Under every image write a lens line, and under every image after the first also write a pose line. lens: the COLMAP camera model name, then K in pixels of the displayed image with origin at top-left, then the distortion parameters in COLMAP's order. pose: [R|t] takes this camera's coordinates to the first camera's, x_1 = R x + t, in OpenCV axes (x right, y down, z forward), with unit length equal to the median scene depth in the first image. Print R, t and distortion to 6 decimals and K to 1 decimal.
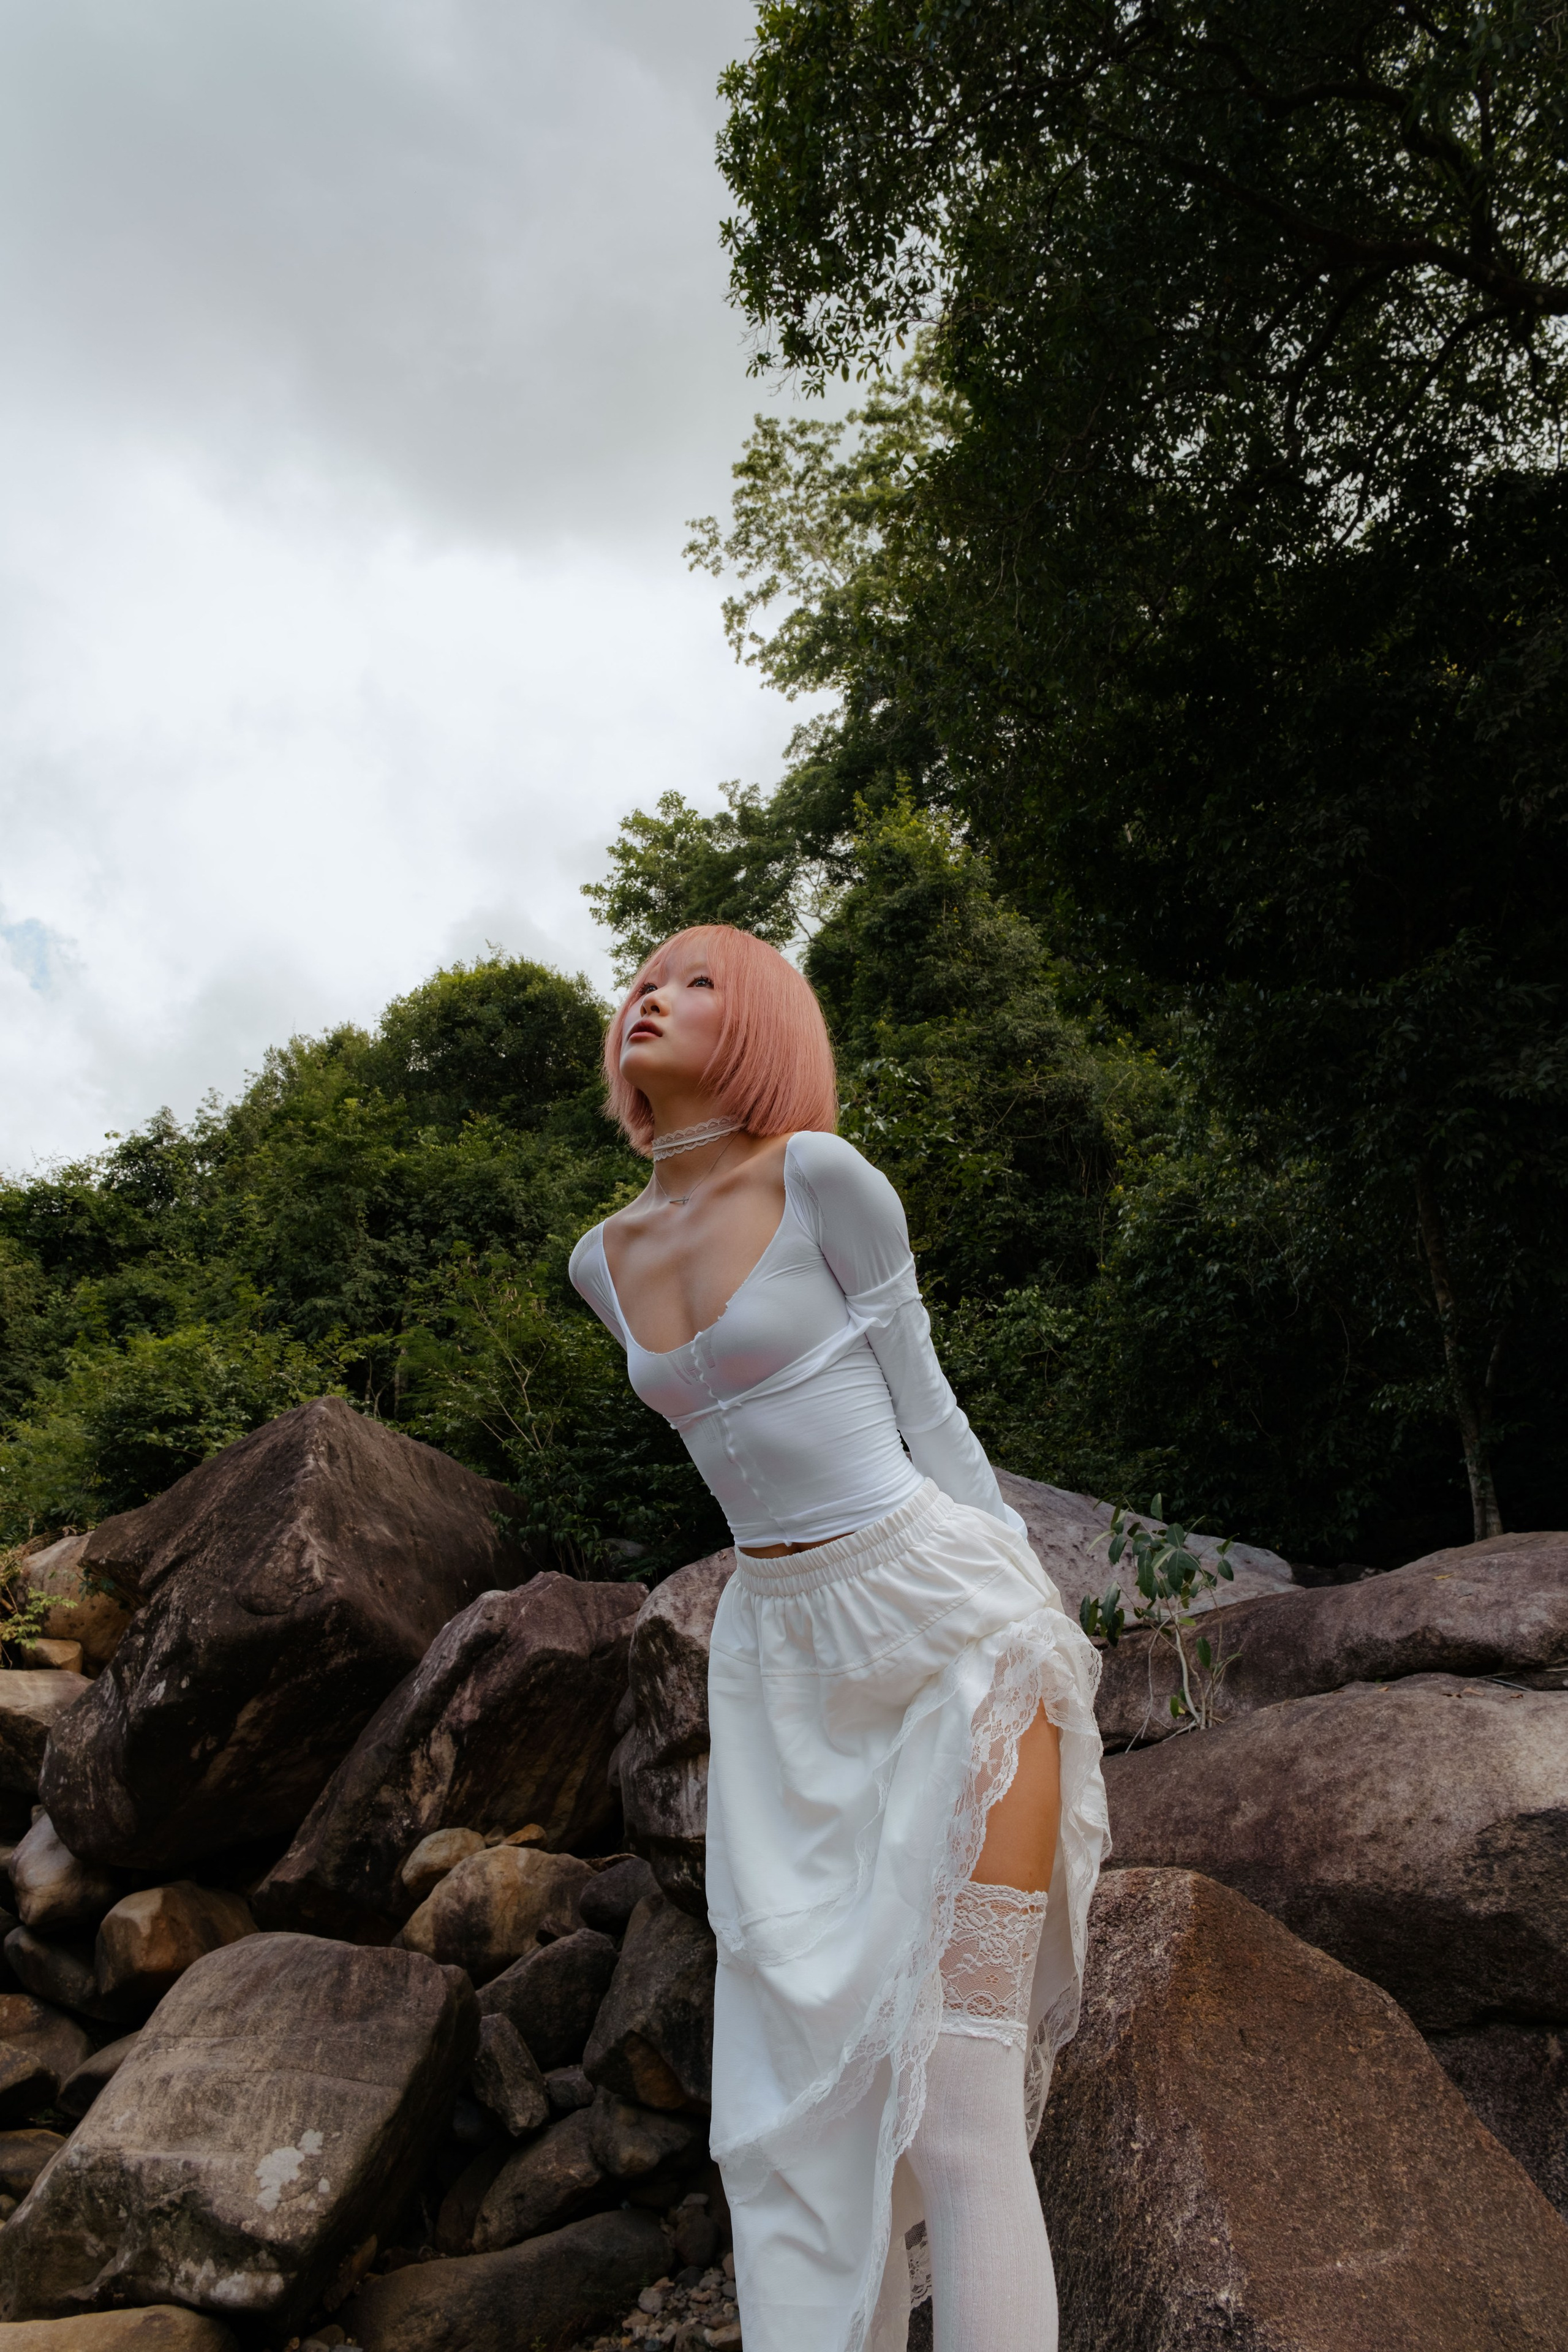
lens RADIAL K [[1588.8, 0, 783.1], [0, 1588.8, 1181.2], [0, 0, 1]] dist [-0.018928, 0.000250]
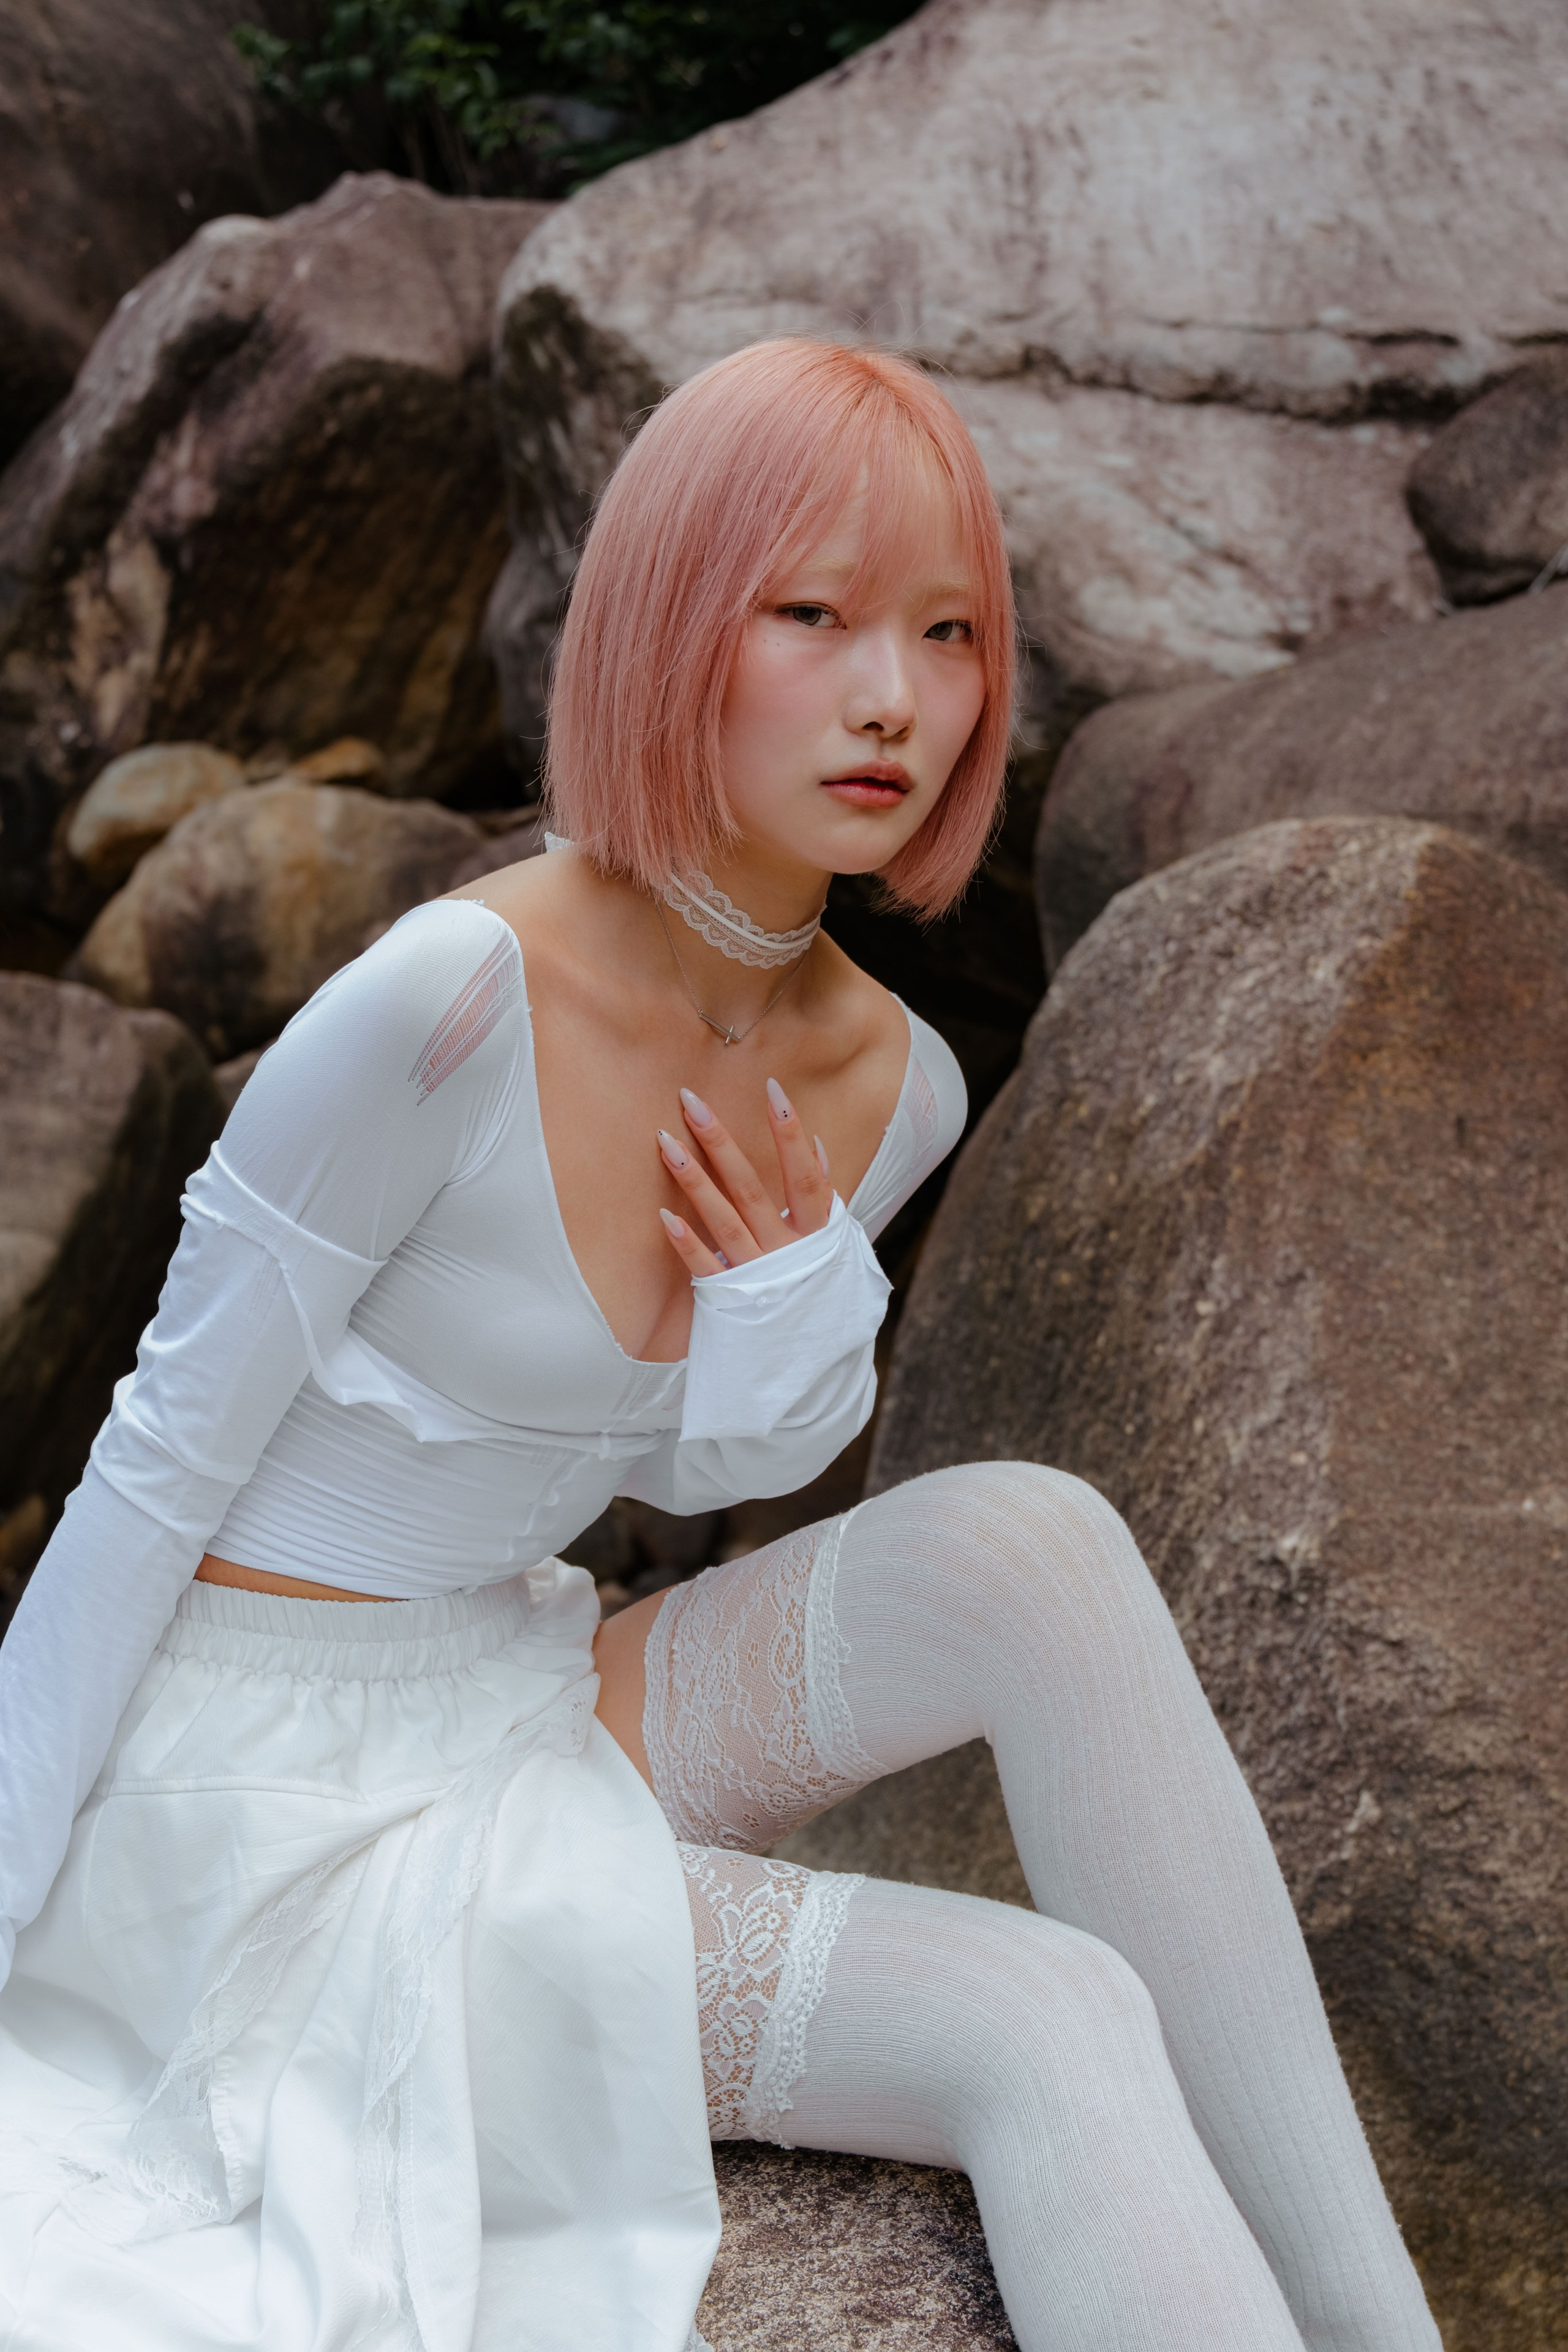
lens RADIAL K [[3942.4, 0, 804.2], [0, 3942.4, 1175.9], [0, 0, 1]] dist [0.020262, -0.187339]
pose [[0.997610, 0.026070, -0.063990, 0.045081], [0.007078, 0.882669, 0.469943, -0.009987], [0.068734, -0.469272, 0.880374, -0.034692]]
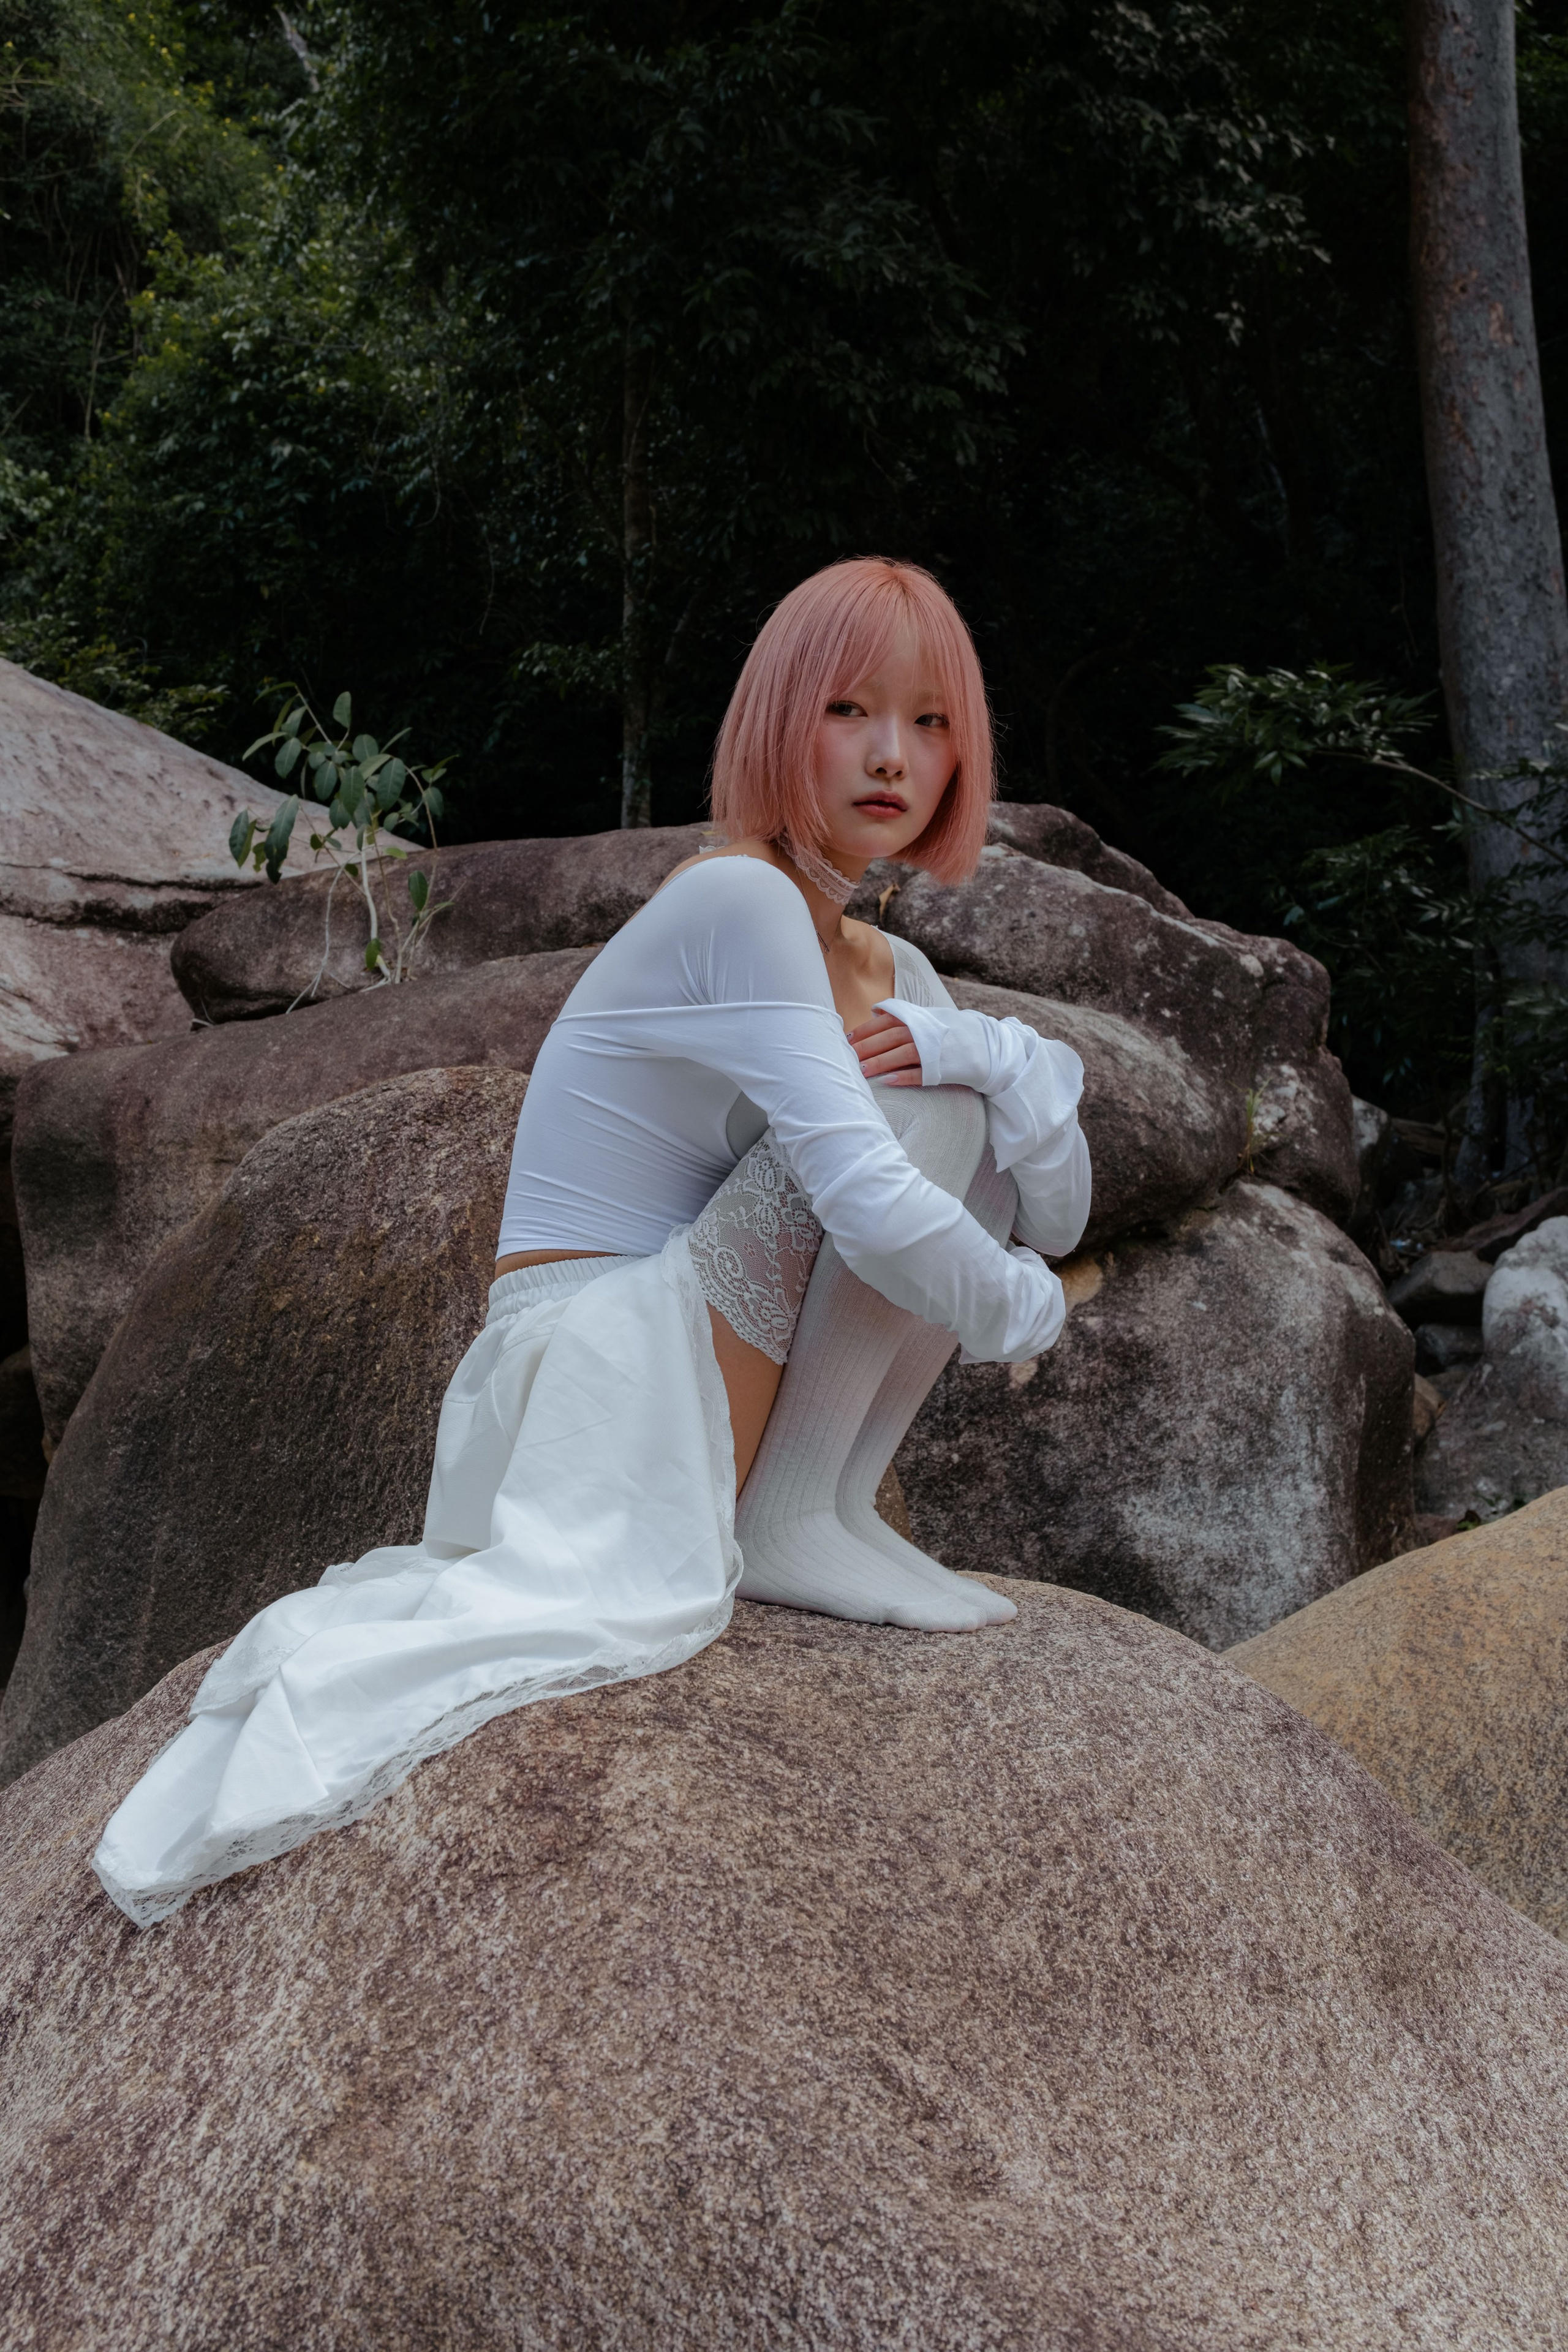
lens RADIAL K [[2338.4, 0, 763.4], [0, 2338.4, 1168.0], [0, 0, 1]] dist [0.013656, 0.007381]
pose [[0.859645, 0.046620, 0.508760, -0.077510], [-0.214636, 0.936638, 0.276840, 0.036035], [-0.463618, -0.347183, 0.815183, -0.021969]]
